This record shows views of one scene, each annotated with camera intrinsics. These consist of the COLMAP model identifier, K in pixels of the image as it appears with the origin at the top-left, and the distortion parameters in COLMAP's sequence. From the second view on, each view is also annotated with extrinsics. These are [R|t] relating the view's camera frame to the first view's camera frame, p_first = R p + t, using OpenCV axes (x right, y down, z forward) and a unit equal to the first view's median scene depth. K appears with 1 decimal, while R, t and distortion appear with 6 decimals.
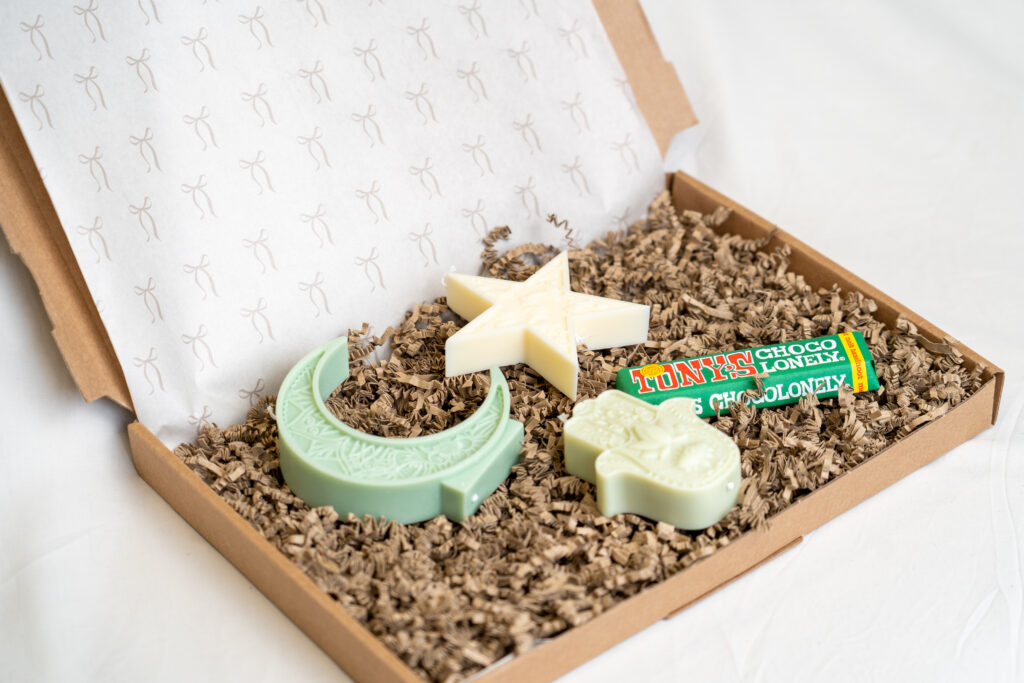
lens RADIAL K [[2374.5, 0, 511.8], [0, 2374.5, 363.7], [0, 0, 1]] dist [0.079592, -0.001533]
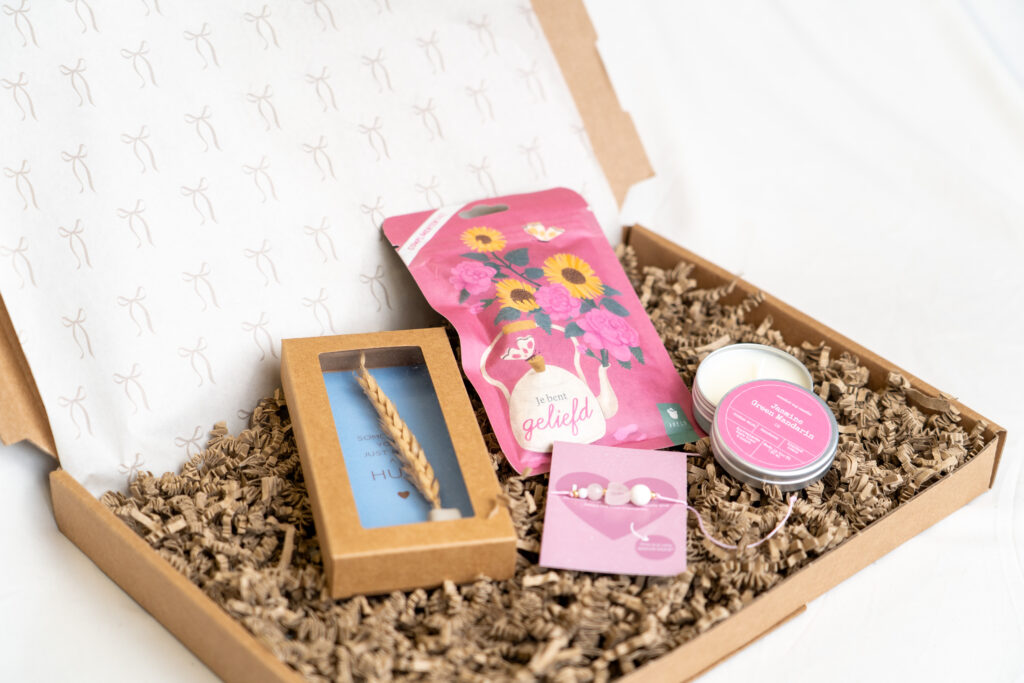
lens RADIAL K [[2002.7, 0, 512.0], [0, 2002.7, 341.5], [0, 0, 1]] dist [0.024456, 0.143838]
pose [[0.995726, 0.020459, 0.090061, -0.057357], [-0.013779, 0.997150, -0.074181, 0.029507], [-0.091322, 0.072623, 0.993170, 0.235213]]
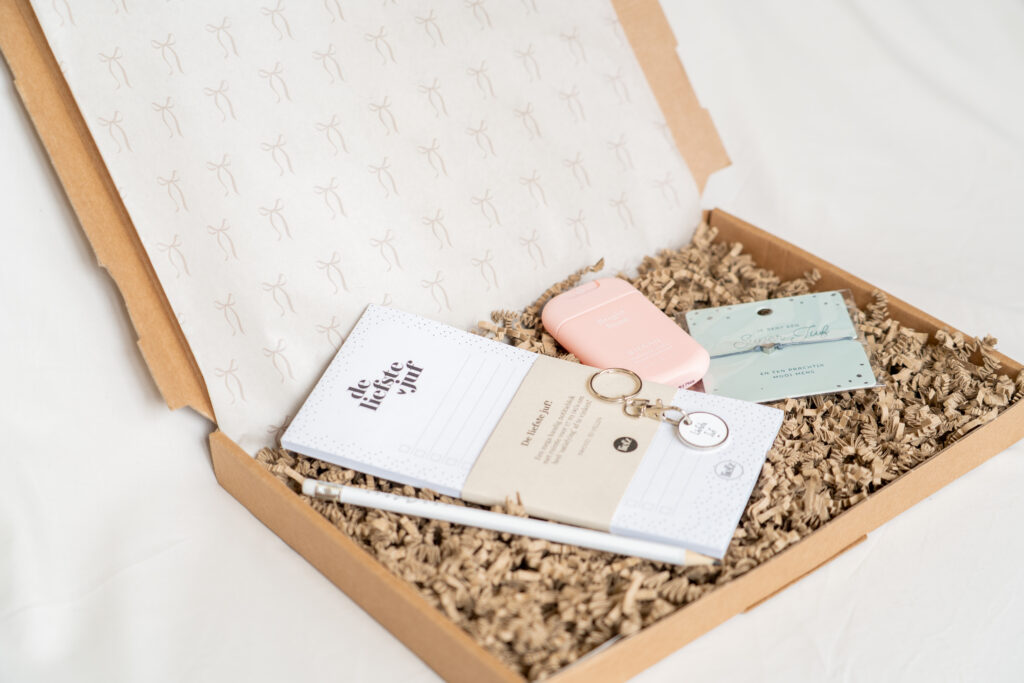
lens RADIAL K [[1902.4, 0, 512.3], [0, 1902.4, 330.3], [0, 0, 1]] dist [0.058084, 0.118643]
pose [[0.999653, -0.006695, 0.025474, -0.049686], [0.008618, 0.997060, -0.076134, 0.044006], [-0.024890, 0.076328, 0.996772, 0.165423]]
